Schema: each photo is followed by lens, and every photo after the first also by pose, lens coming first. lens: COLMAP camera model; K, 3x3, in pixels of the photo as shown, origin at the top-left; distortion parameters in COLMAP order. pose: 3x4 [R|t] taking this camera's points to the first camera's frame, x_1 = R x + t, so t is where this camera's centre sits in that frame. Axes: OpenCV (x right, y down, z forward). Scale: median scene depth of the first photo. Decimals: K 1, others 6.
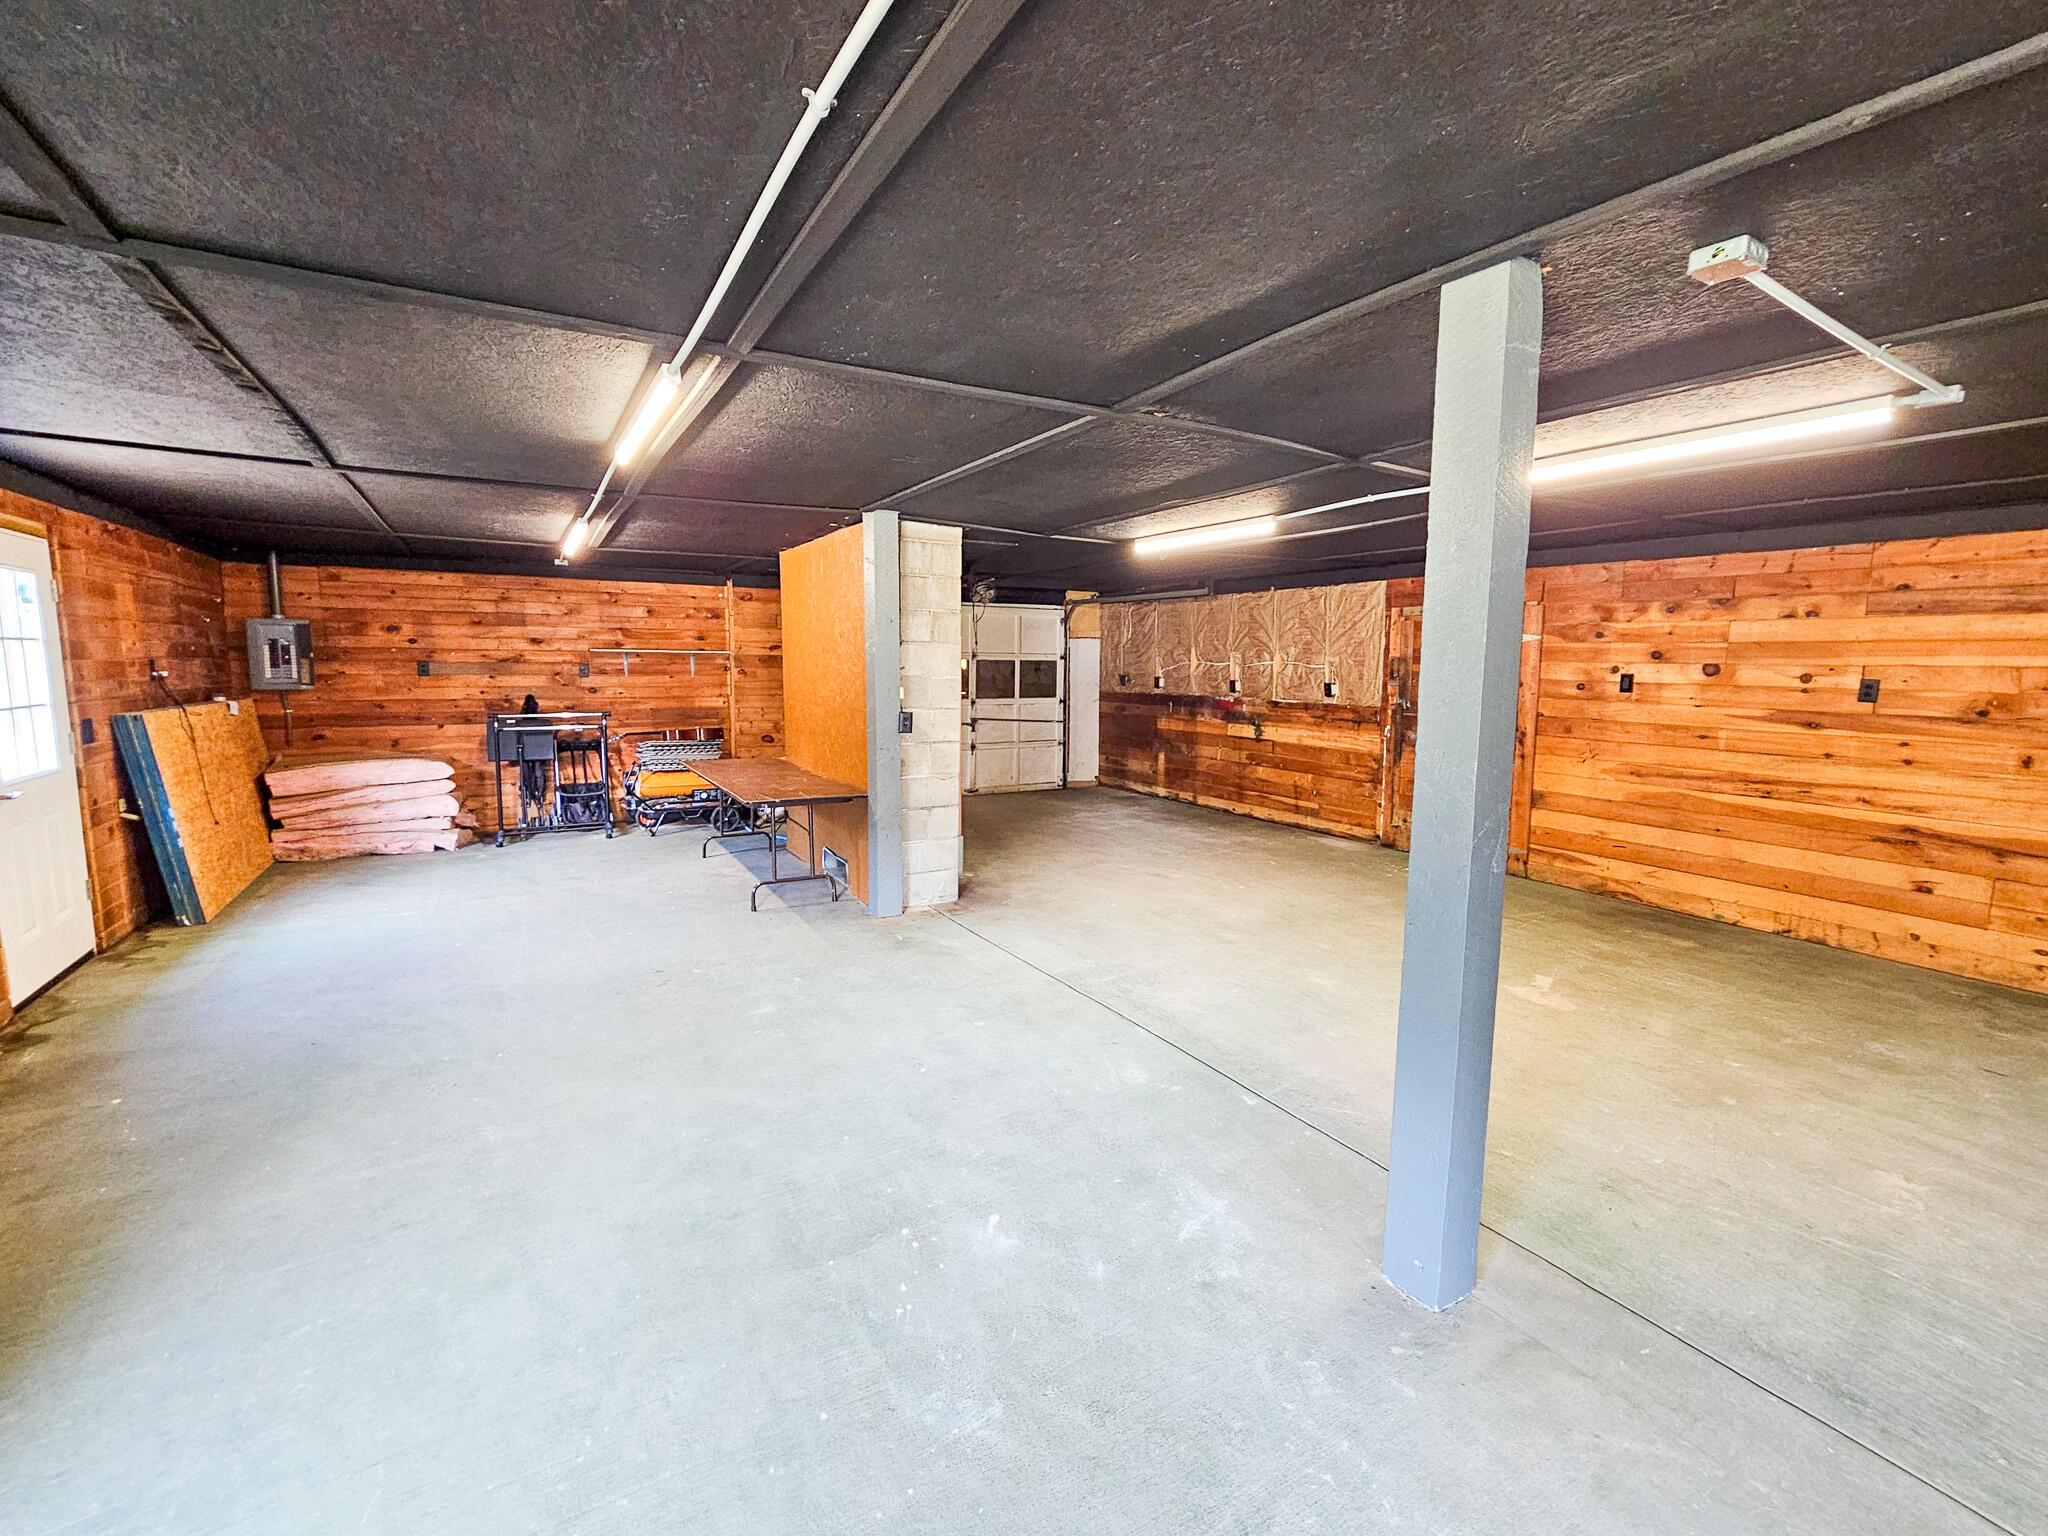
lens RADIAL K [[889.9, 0, 1026.1], [0, 889.9, 761.1], [0, 0, 1]] dist [0.000393, -0.000043]
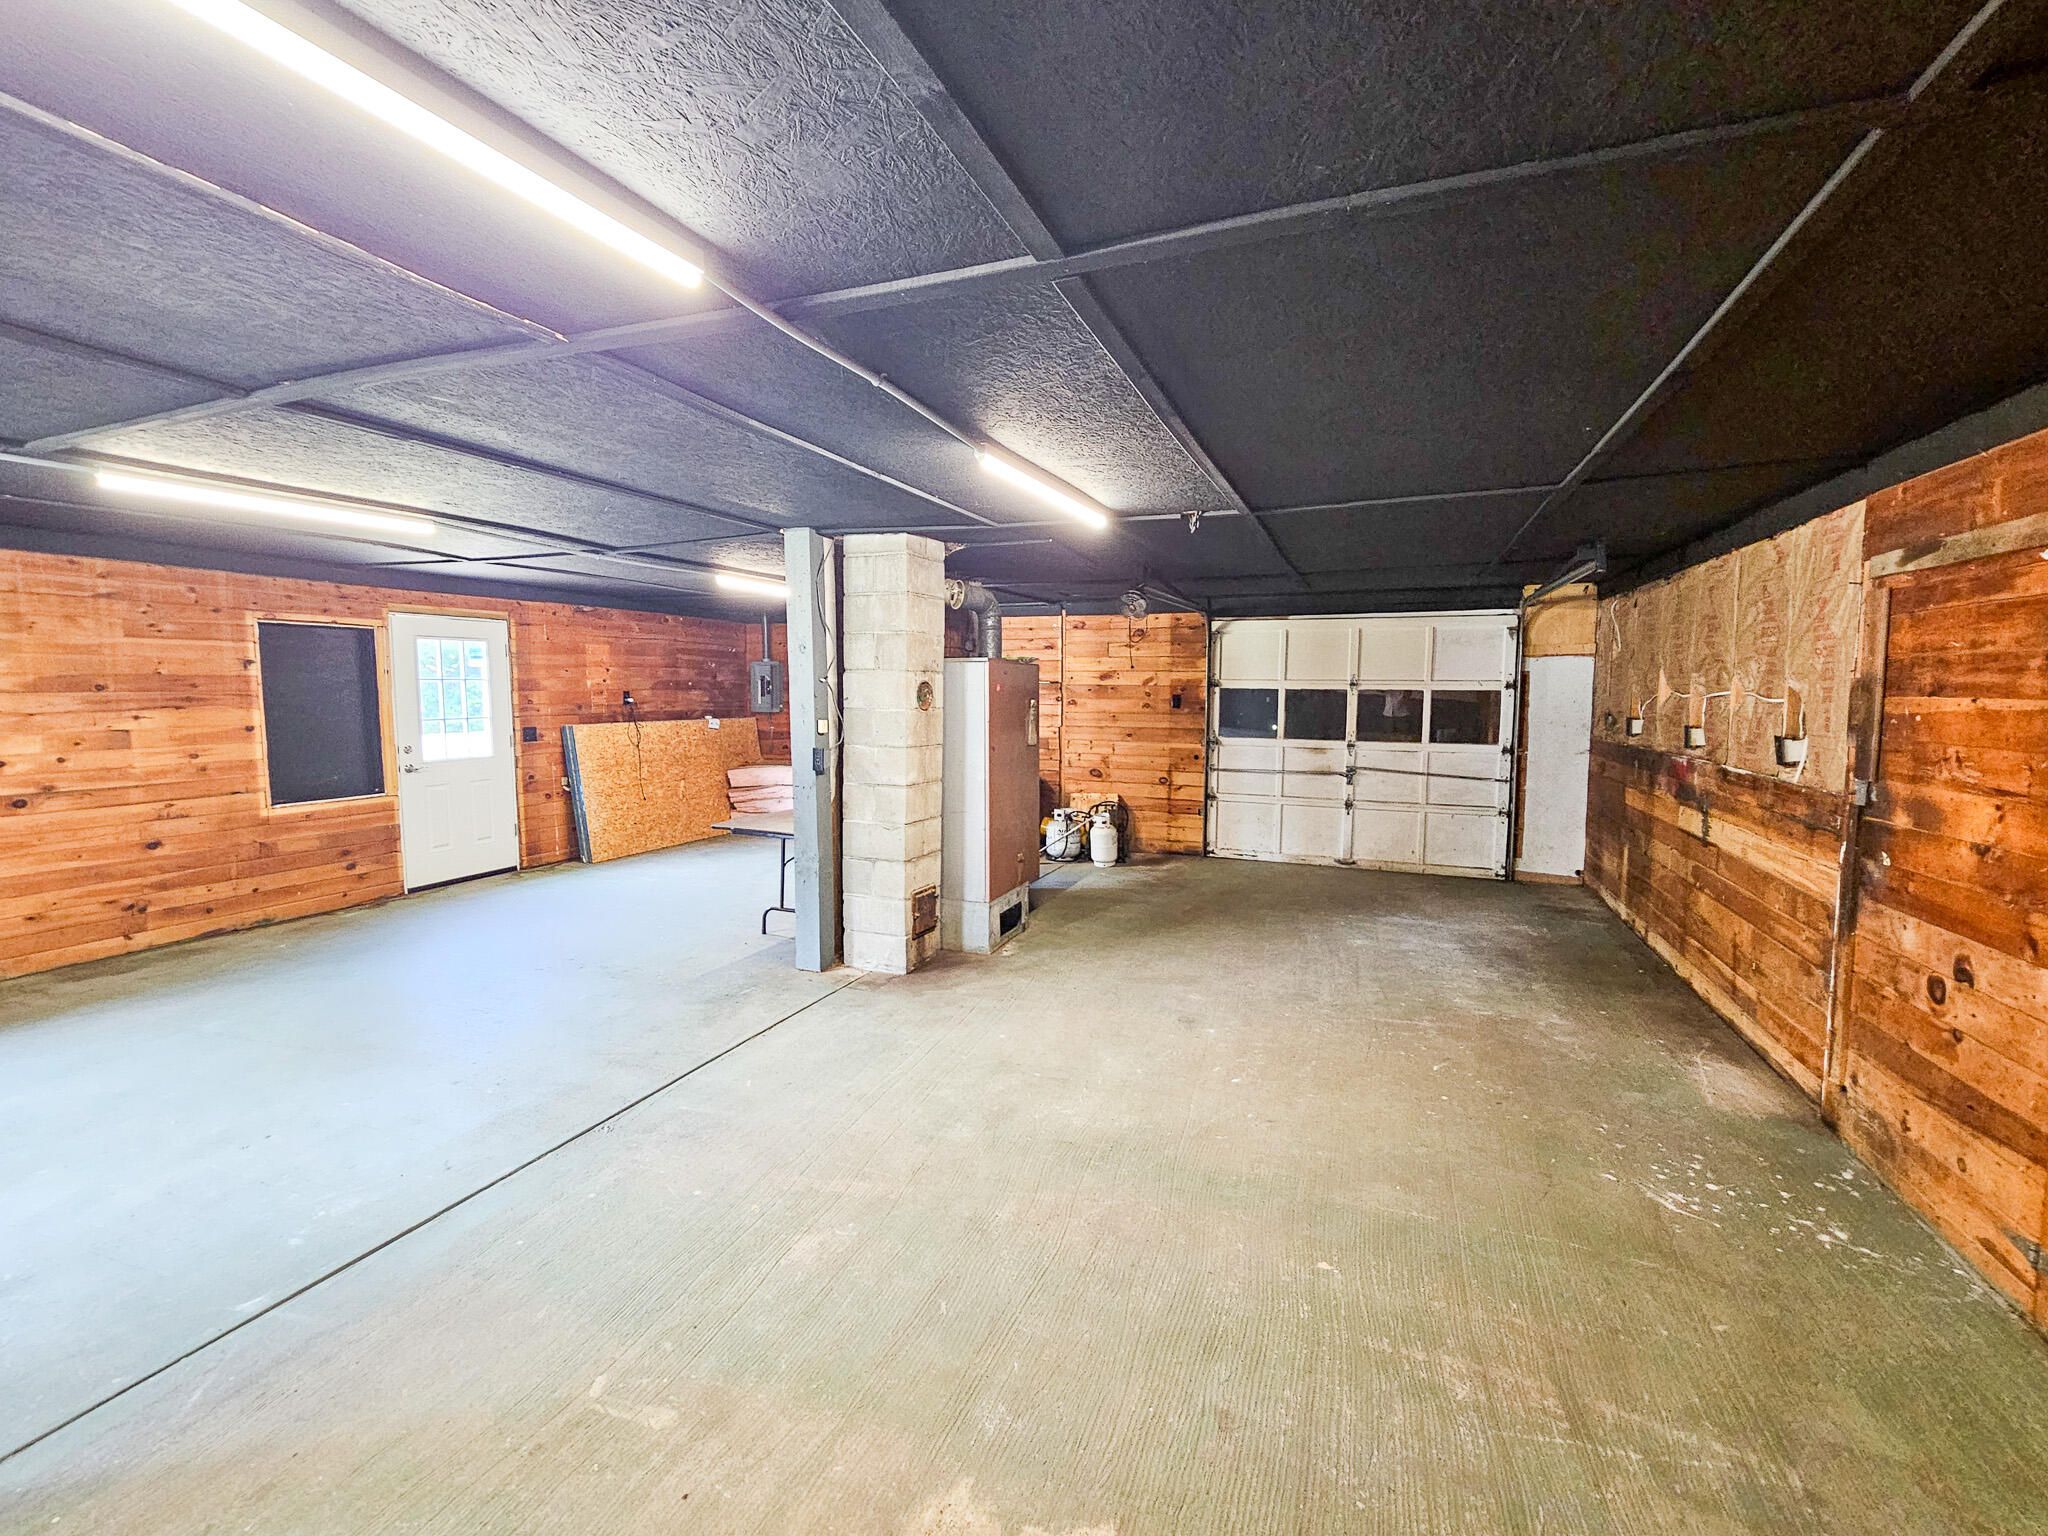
lens RADIAL K [[889.9, 0, 1026.1], [0, 889.9, 761.1], [0, 0, 1]] dist [0.000393, -0.000043]
pose [[0.613001, 0.060234, -0.787783, 0.509441], [-0.087339, 0.996145, 0.008203, -0.048722], [0.785240, 0.063776, 0.615898, 0.444788]]
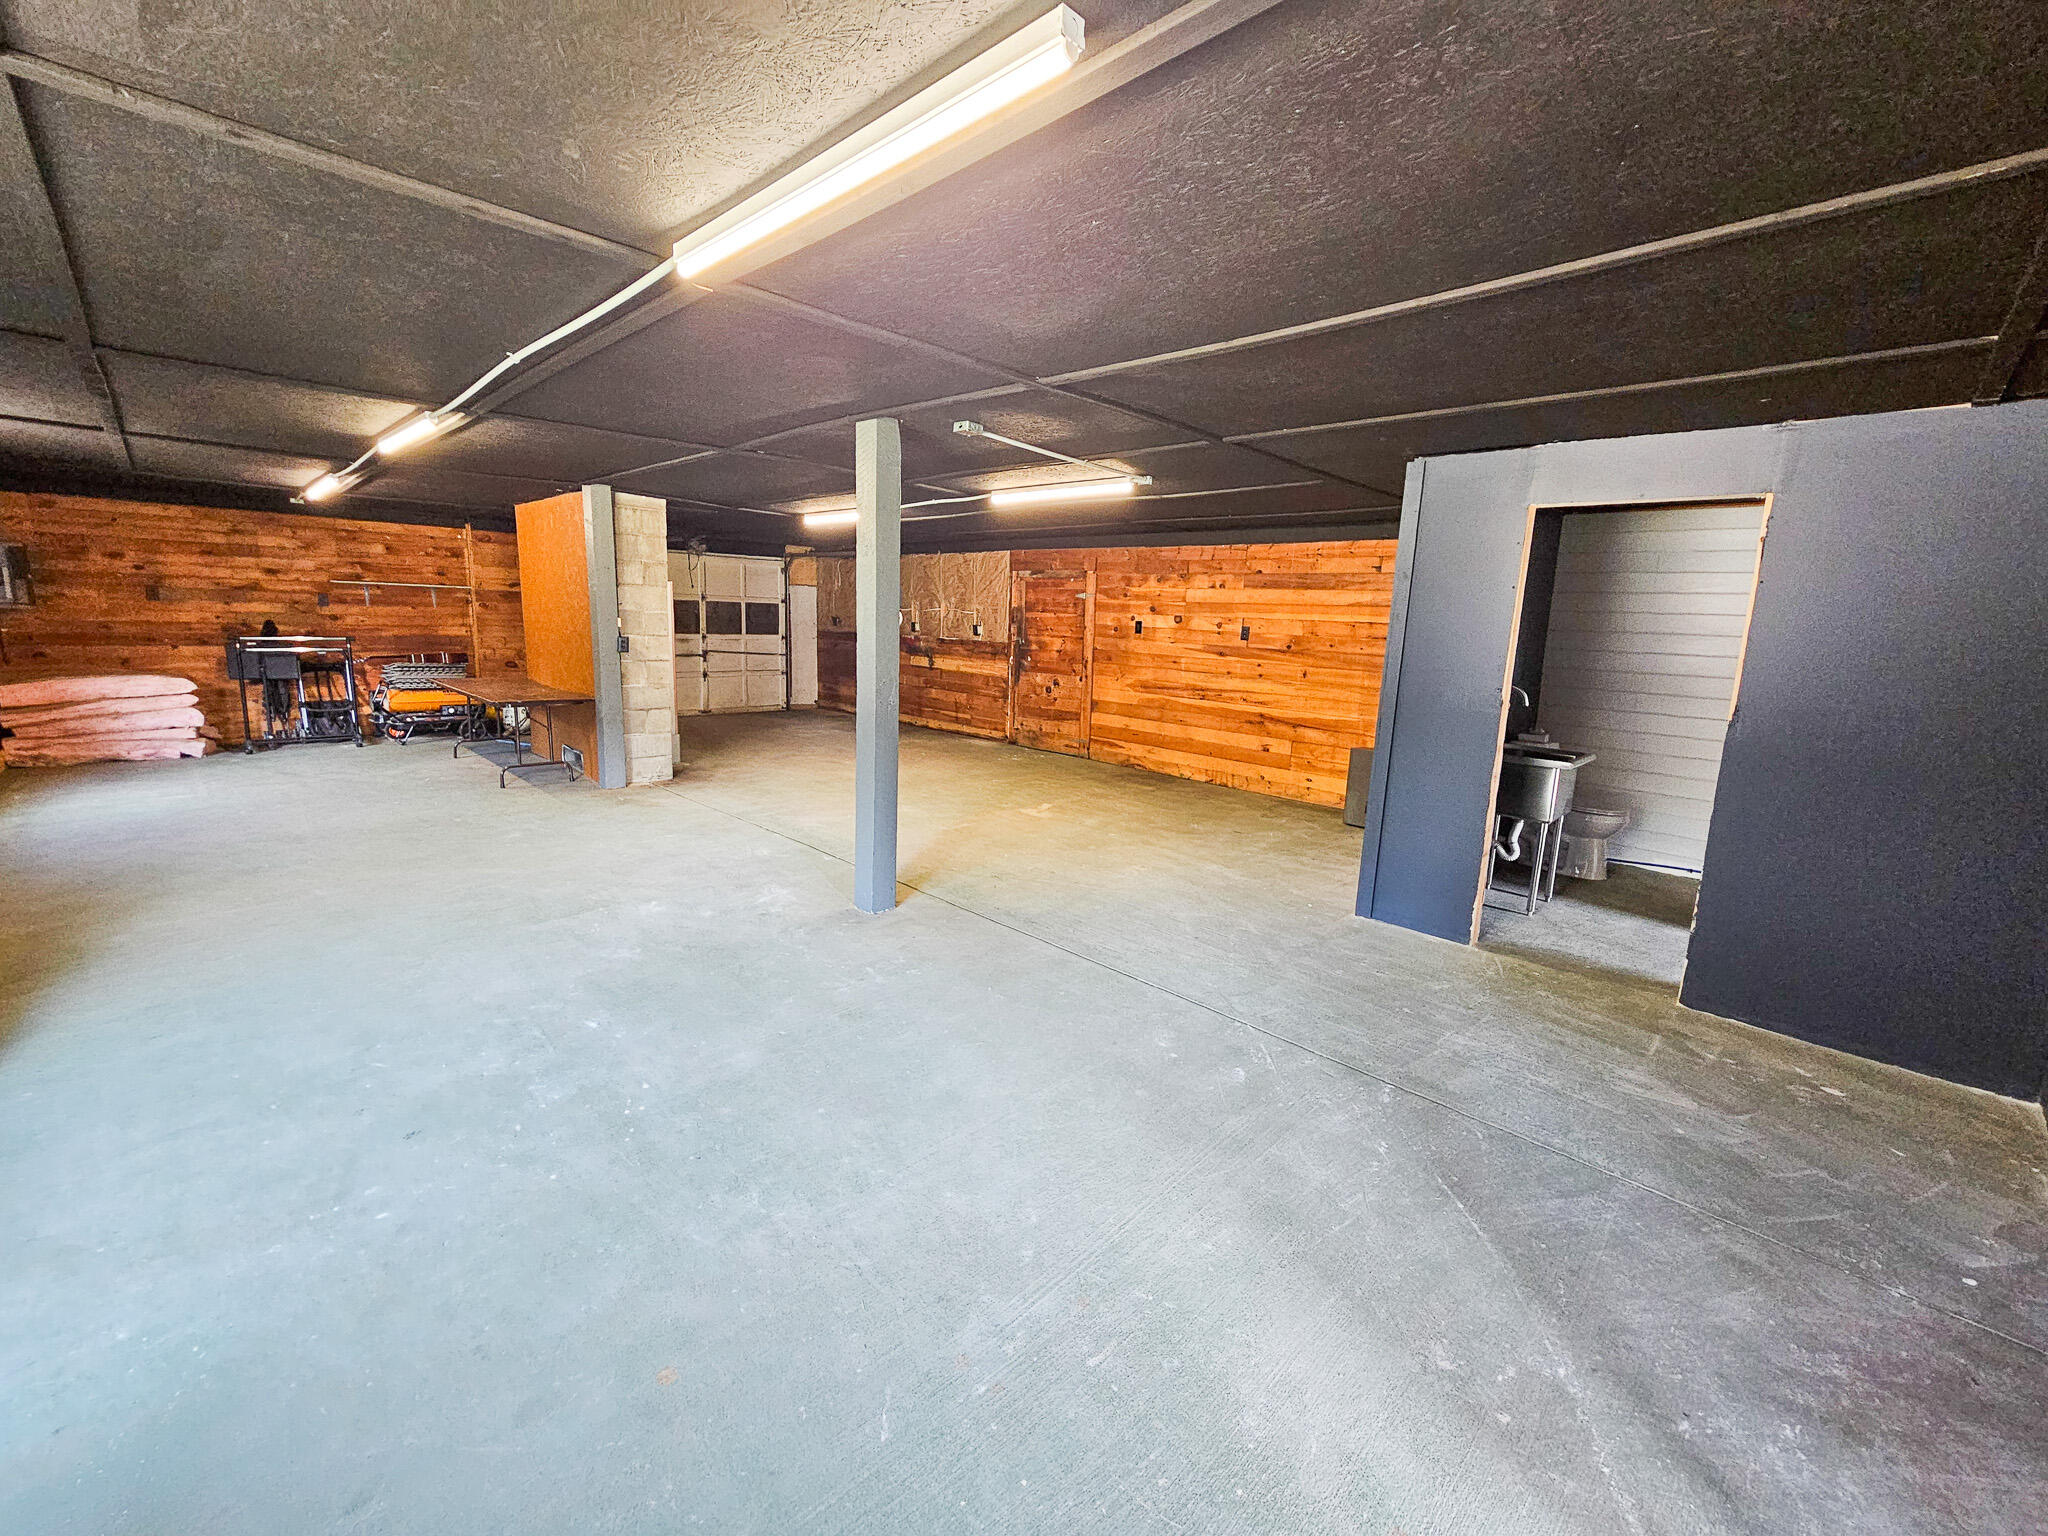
lens RADIAL K [[846.4, 0, 1029.6], [0, 846.4, 760.9], [0, 0, 1]] dist [-0.001691, 0.000920]
pose [[0.965877, -0.019480, 0.258268, 0.091484], [0.002581, 0.997842, 0.065613, 0.036862], [-0.258988, -0.062708, 0.963843, -0.298020]]
